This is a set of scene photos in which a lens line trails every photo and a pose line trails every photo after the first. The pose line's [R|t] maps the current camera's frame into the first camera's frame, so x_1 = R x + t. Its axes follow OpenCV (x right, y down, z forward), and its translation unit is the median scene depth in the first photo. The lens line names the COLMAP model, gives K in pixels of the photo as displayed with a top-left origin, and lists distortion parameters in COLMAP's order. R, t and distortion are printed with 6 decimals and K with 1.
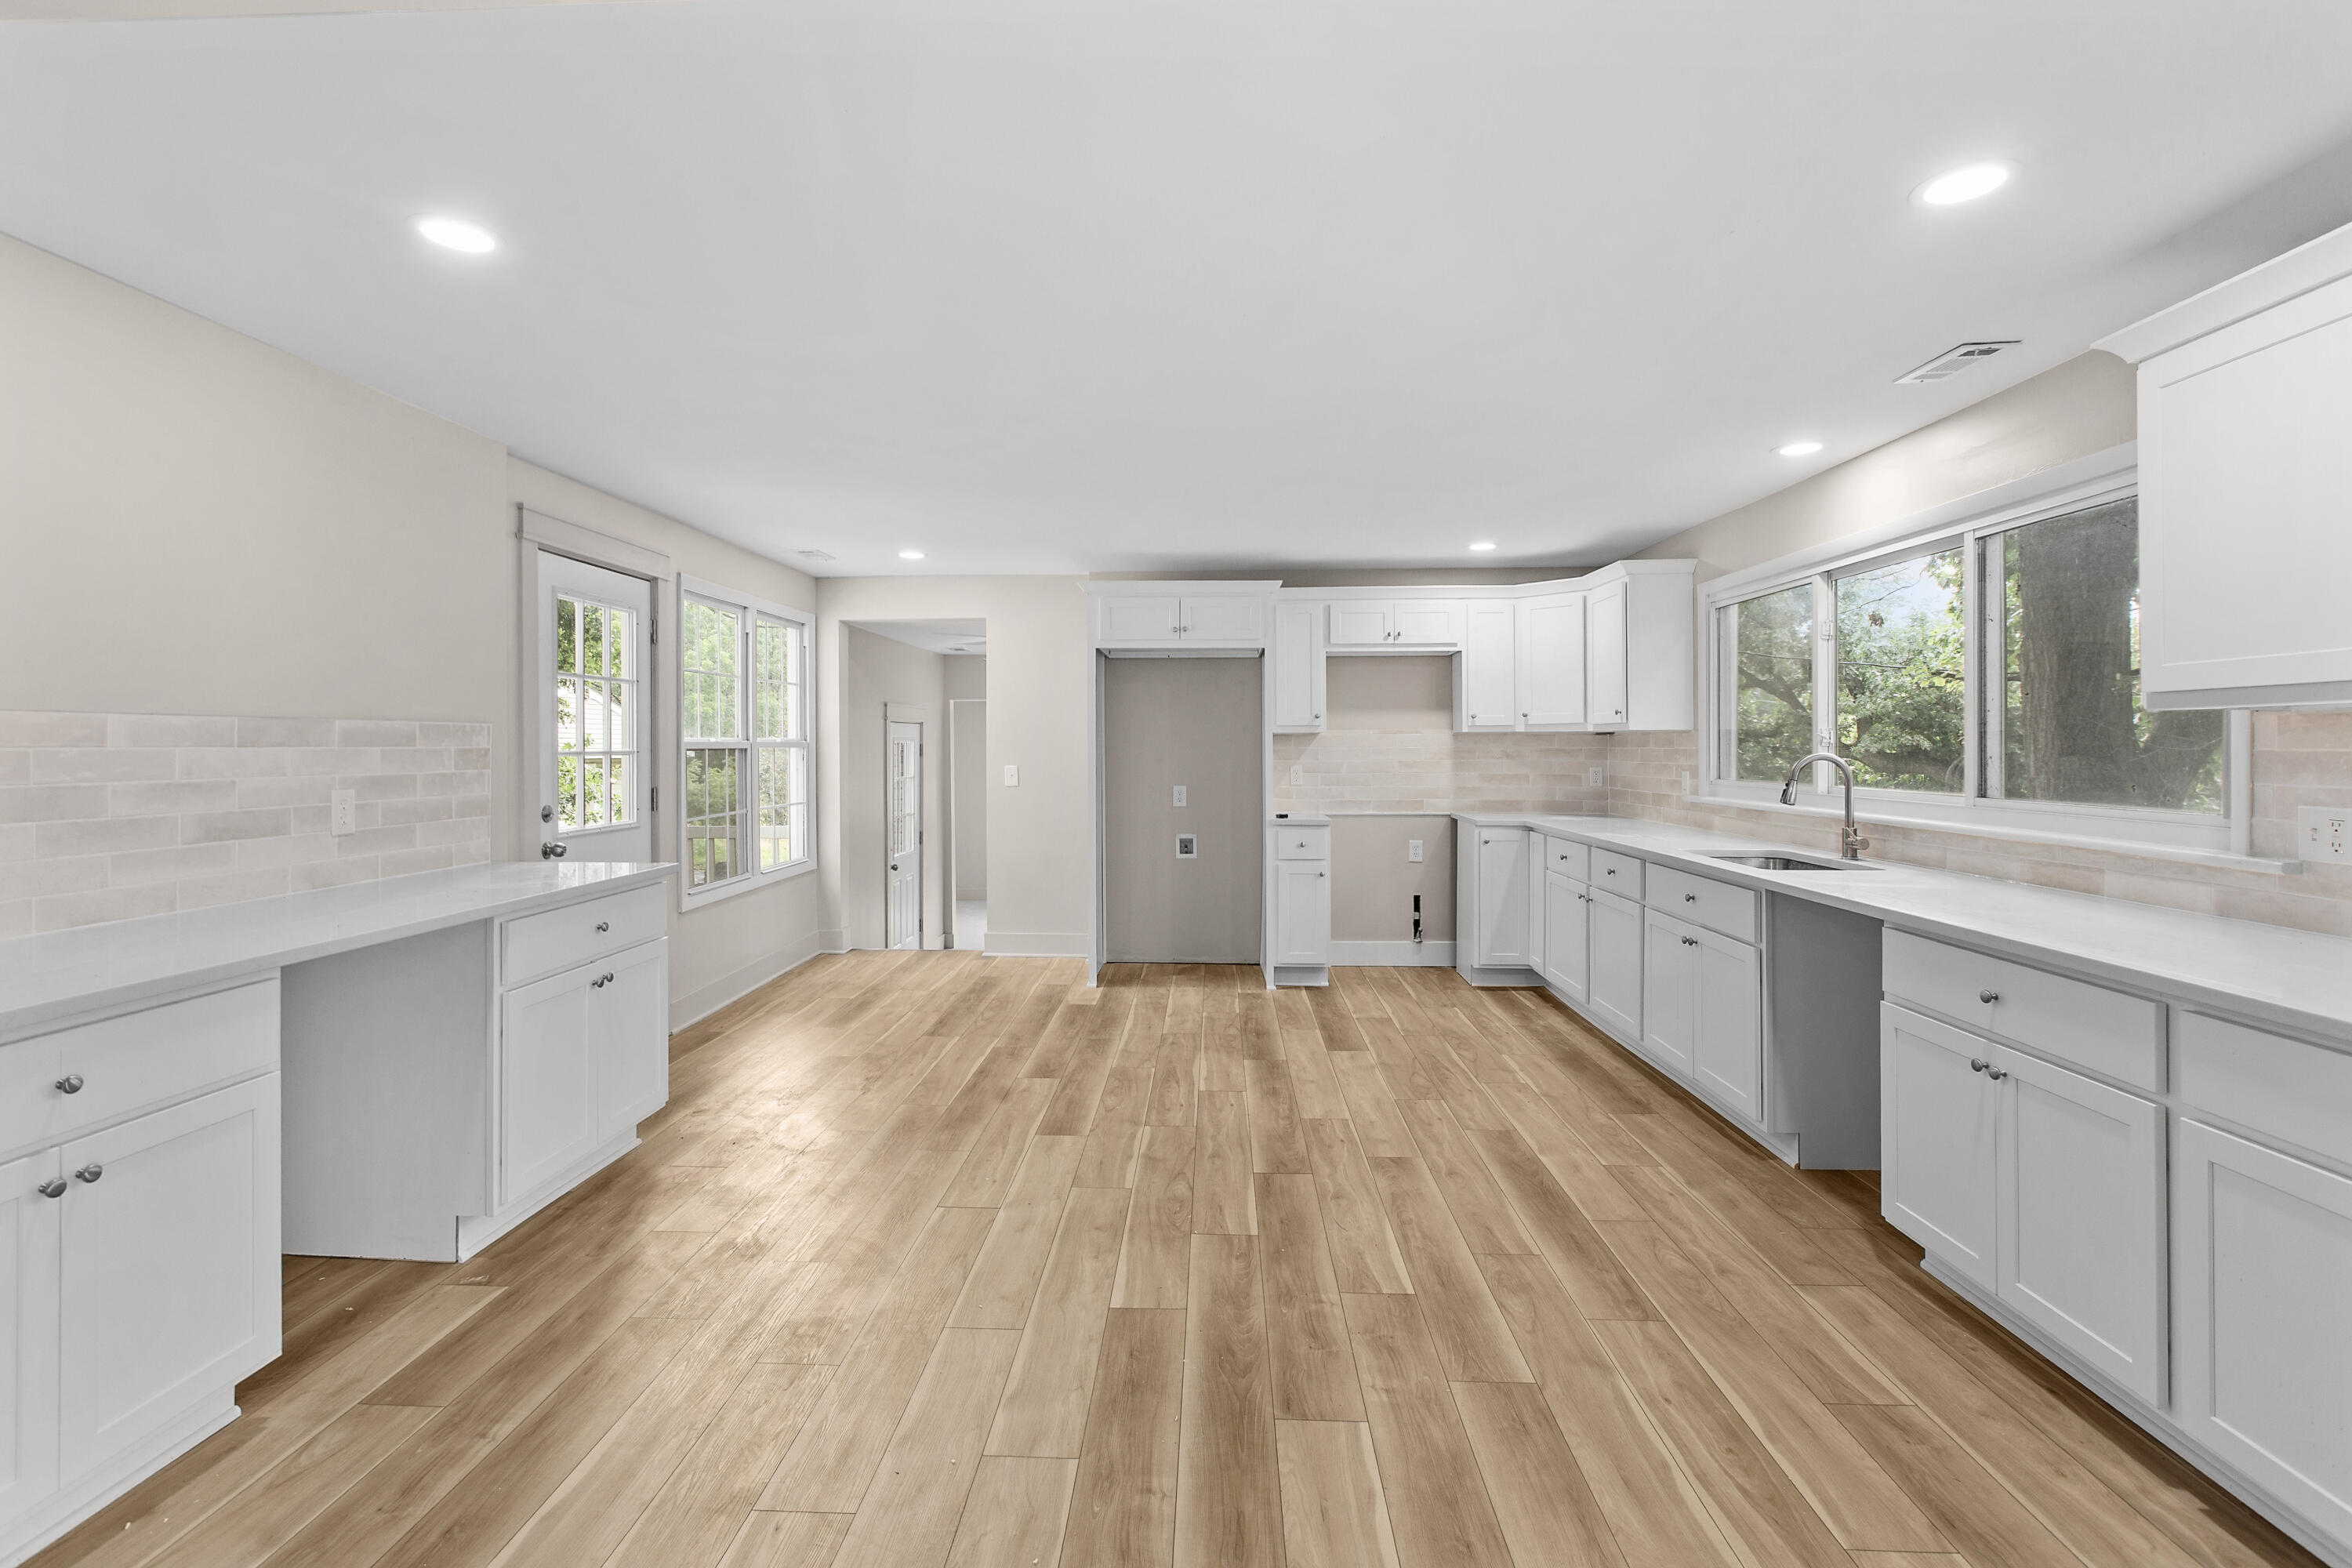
lens RADIAL K [[1072.1, 0, 1164.4], [0, 1072.1, 734.4], [0, 0, 1]] dist [-0.007994, -0.001308]
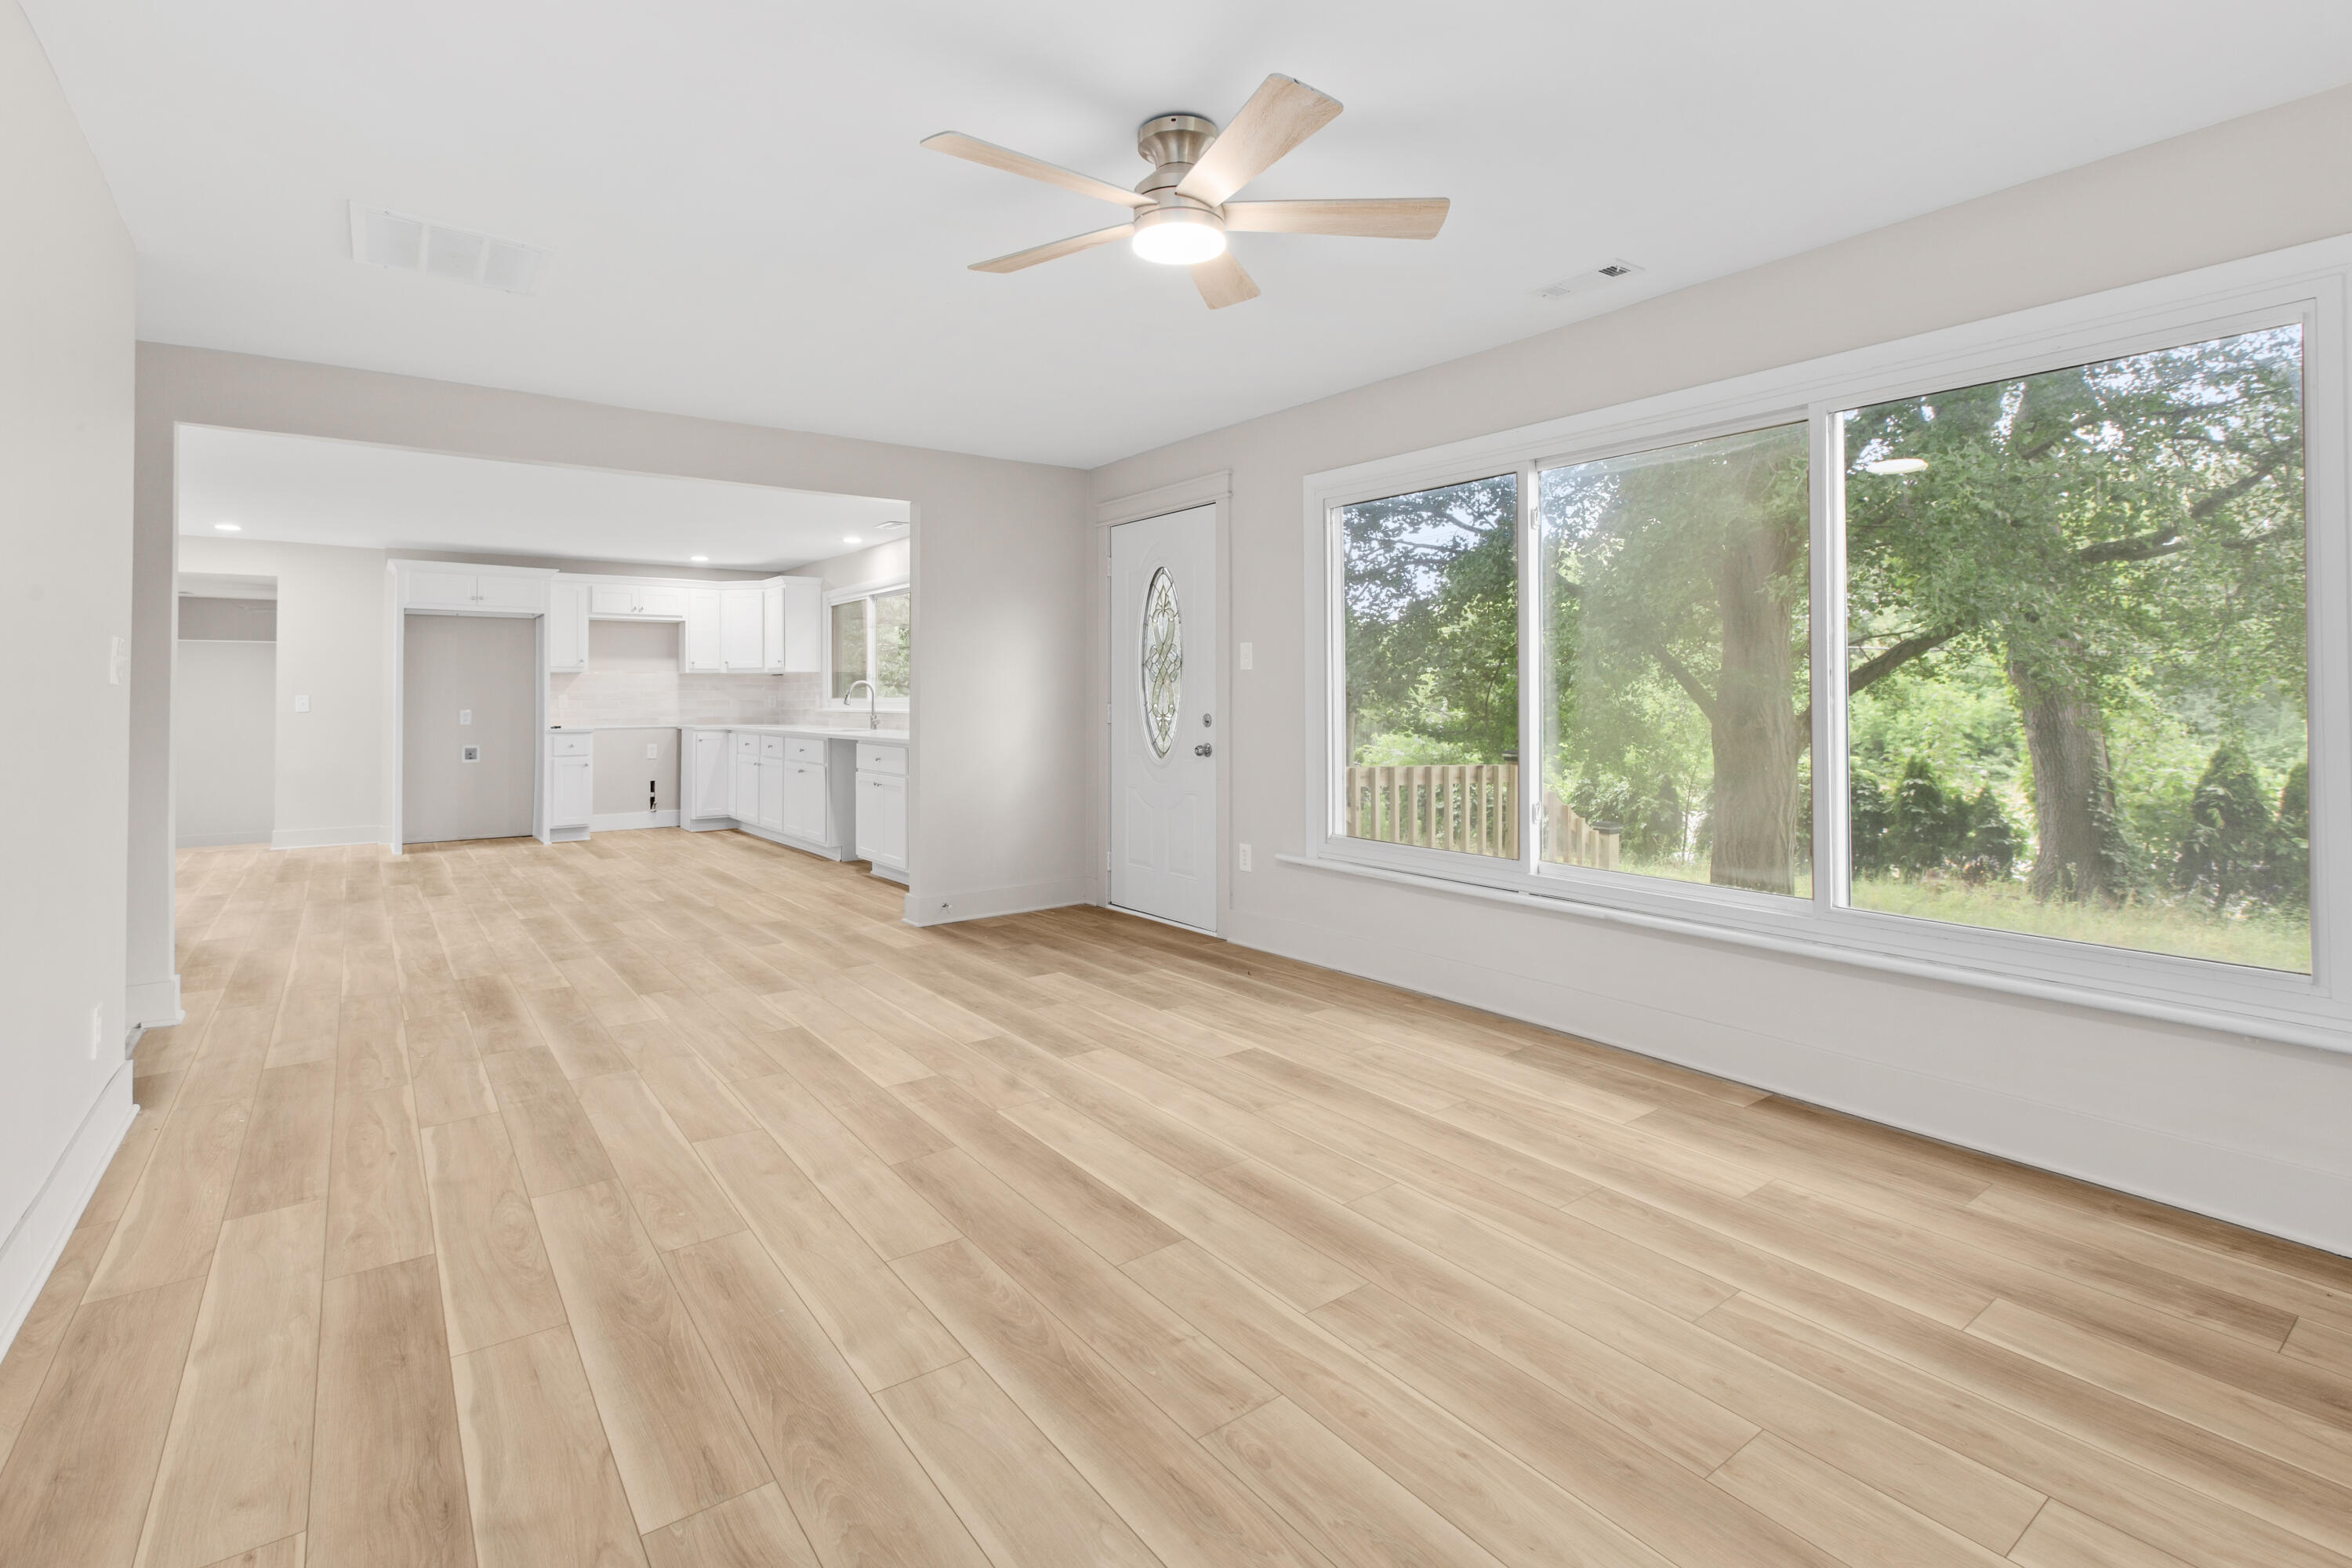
lens RADIAL K [[1072.1, 0, 1177.5], [0, 1072.1, 685.8], [0, 0, 1]] dist [-0.007994, -0.001308]
pose [[0.762313, 0.005614, 0.647184, -0.304775], [-0.004159, 0.999984, -0.003775, 0.033081], [-0.647195, 0.000186, 0.762325, -1.078980]]
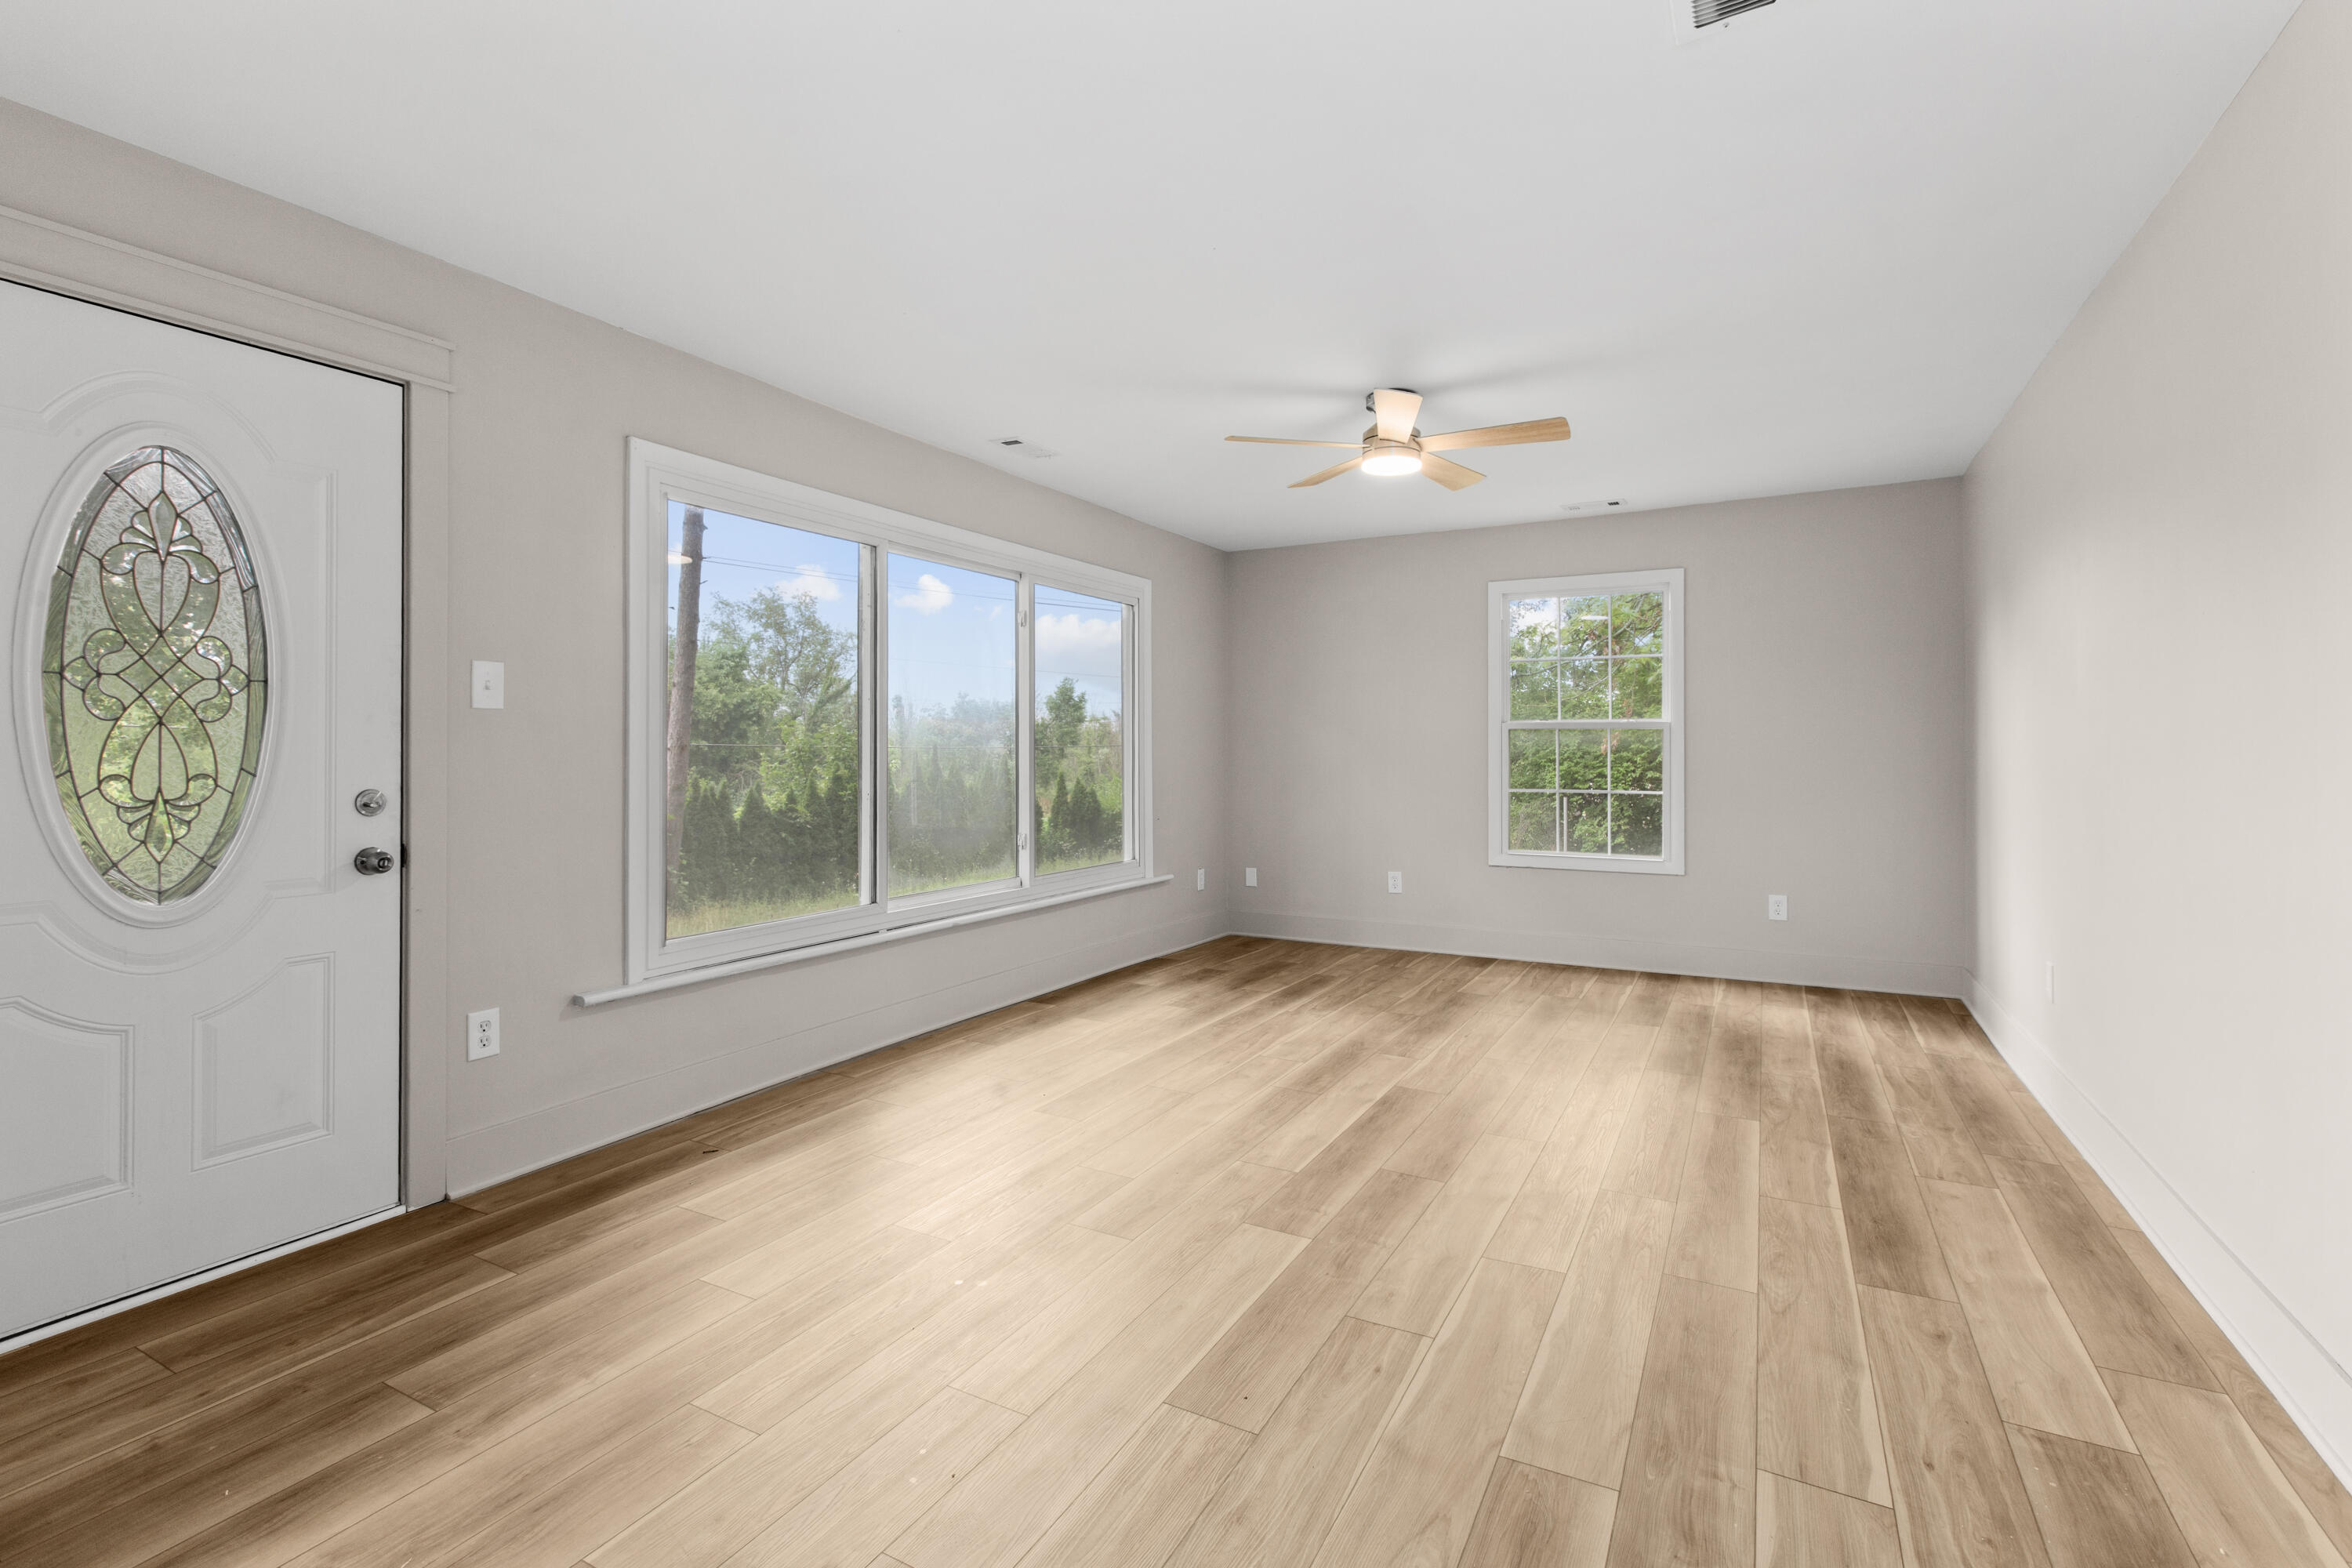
lens RADIAL K [[1072.1, 0, 1157.3], [0, 1072.1, 762.9], [0, 0, 1]] dist [-0.007994, -0.001308]
pose [[-0.894526, -0.003570, 0.447002, -0.148805], [-0.000375, 0.999974, 0.007237, 0.041459], [-0.447016, 0.006306, -0.894504, 0.355670]]
